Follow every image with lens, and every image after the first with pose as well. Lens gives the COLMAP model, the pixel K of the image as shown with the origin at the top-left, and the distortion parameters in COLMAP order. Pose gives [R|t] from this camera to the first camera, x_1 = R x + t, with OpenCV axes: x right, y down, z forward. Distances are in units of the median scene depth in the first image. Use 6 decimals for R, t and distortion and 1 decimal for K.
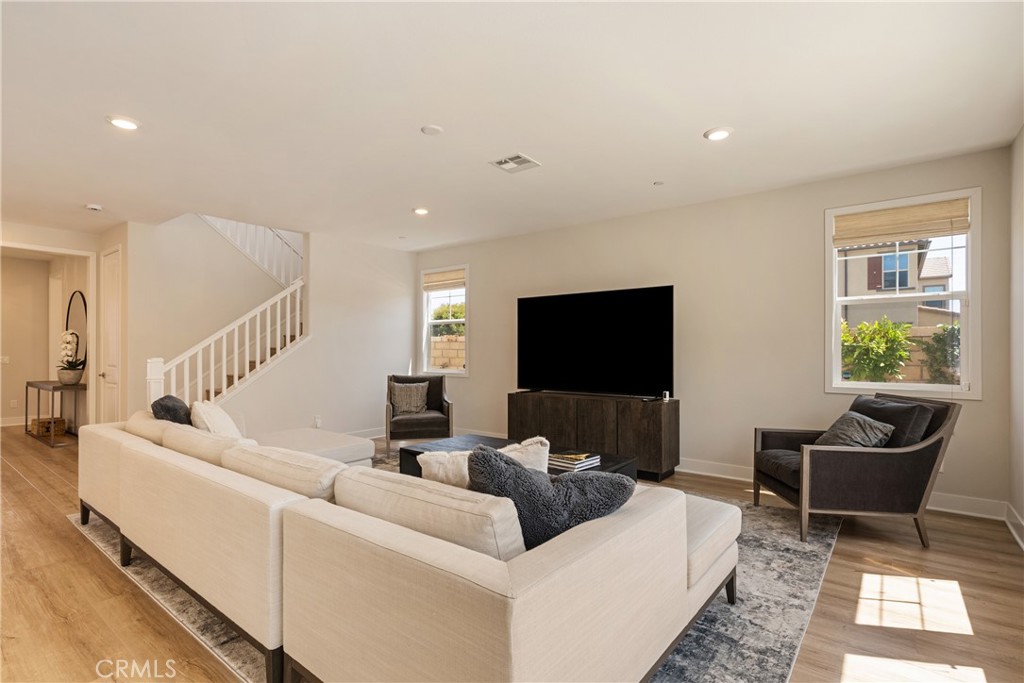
lens RADIAL K [[488.3, 0, 513.3], [0, 488.3, 346.5], [0, 0, 1]] dist [-0.005460, -0.000514]
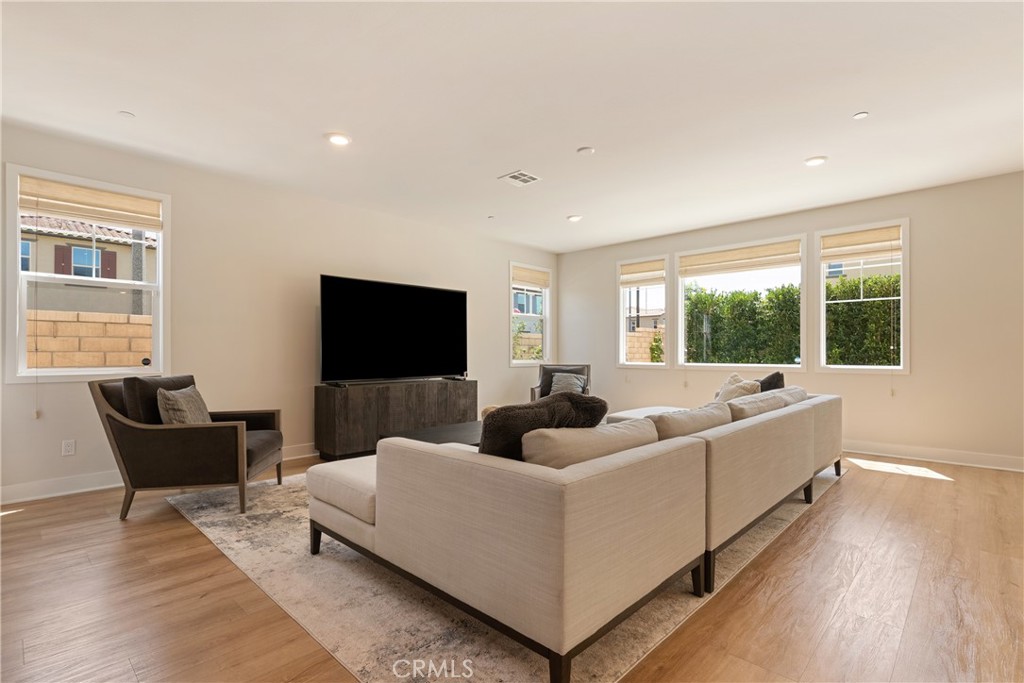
lens RADIAL K [[477.0, 0, 513.2], [0, 477.0, 347.4], [0, 0, 1]] dist [0.001758, 0.000146]
pose [[0.092316, 0.003196, 0.995725, -0.856074], [-0.007220, 0.999971, -0.002540, 0.029145], [-0.995704, -0.006955, 0.092337, 0.662798]]
